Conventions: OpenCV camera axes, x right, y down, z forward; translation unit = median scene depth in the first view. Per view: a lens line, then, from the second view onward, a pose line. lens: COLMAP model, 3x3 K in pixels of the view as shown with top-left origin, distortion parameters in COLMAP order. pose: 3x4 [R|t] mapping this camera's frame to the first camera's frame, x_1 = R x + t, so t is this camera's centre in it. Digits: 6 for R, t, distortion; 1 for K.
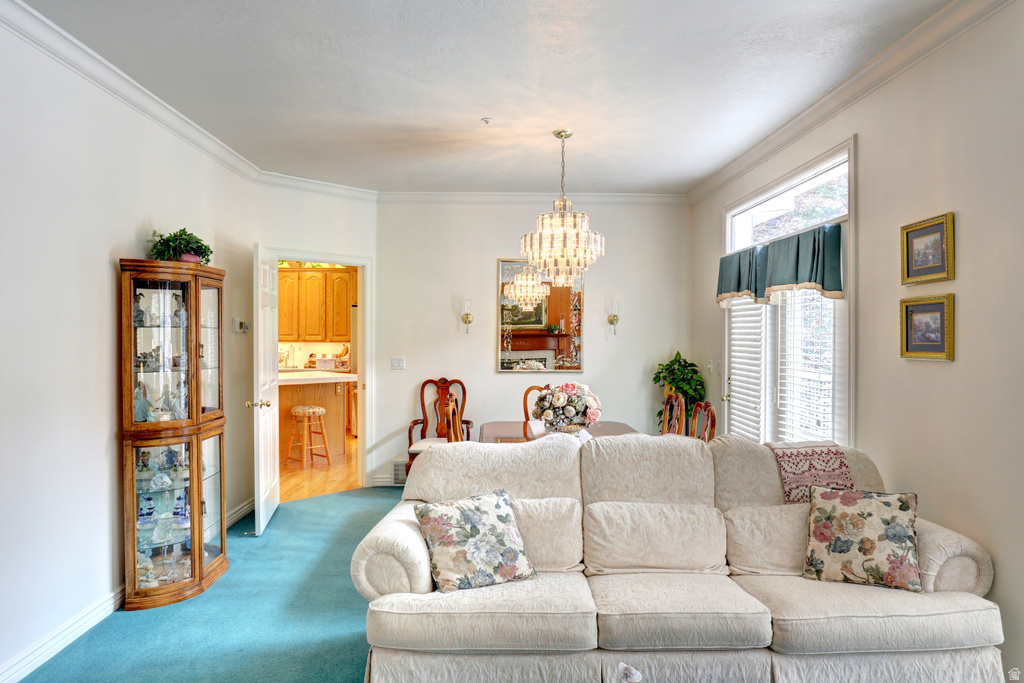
lens RADIAL K [[668.1, 0, 512.0], [0, 668.1, 341.5], [0, 0, 1]] dist [-0.078817, 0.075365]
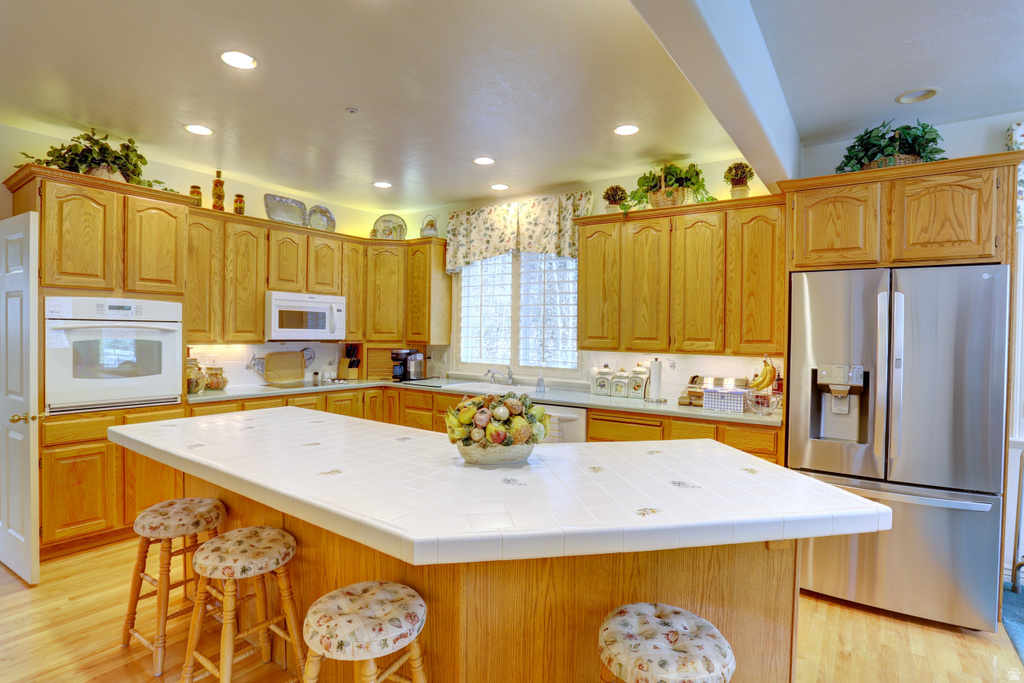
lens RADIAL K [[524.2, 0, 512.0], [0, 524.2, 341.5], [0, 0, 1]] dist [-0.078956, 0.037291]
pose [[0.807759, 0.016725, -0.589276, -0.624173], [-0.018153, 0.999829, 0.003494, -0.024903], [0.589234, 0.007875, 0.807924, 2.058615]]
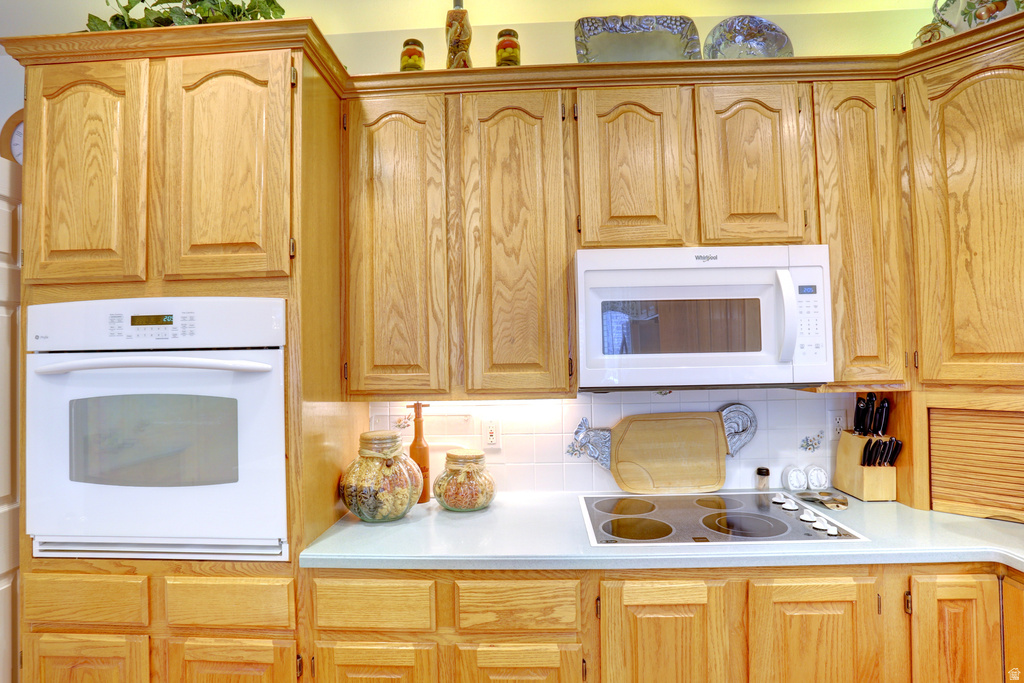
lens RADIAL K [[524.2, 0, 512.0], [0, 524.2, 341.5], [0, 0, 1]] dist [-0.078956, 0.037291]
pose [[-0.063276, -0.032550, -0.997465, -1.499633], [0.006253, 0.999435, -0.033011, -0.040894], [0.997976, -0.008326, -0.063037, 2.792576]]
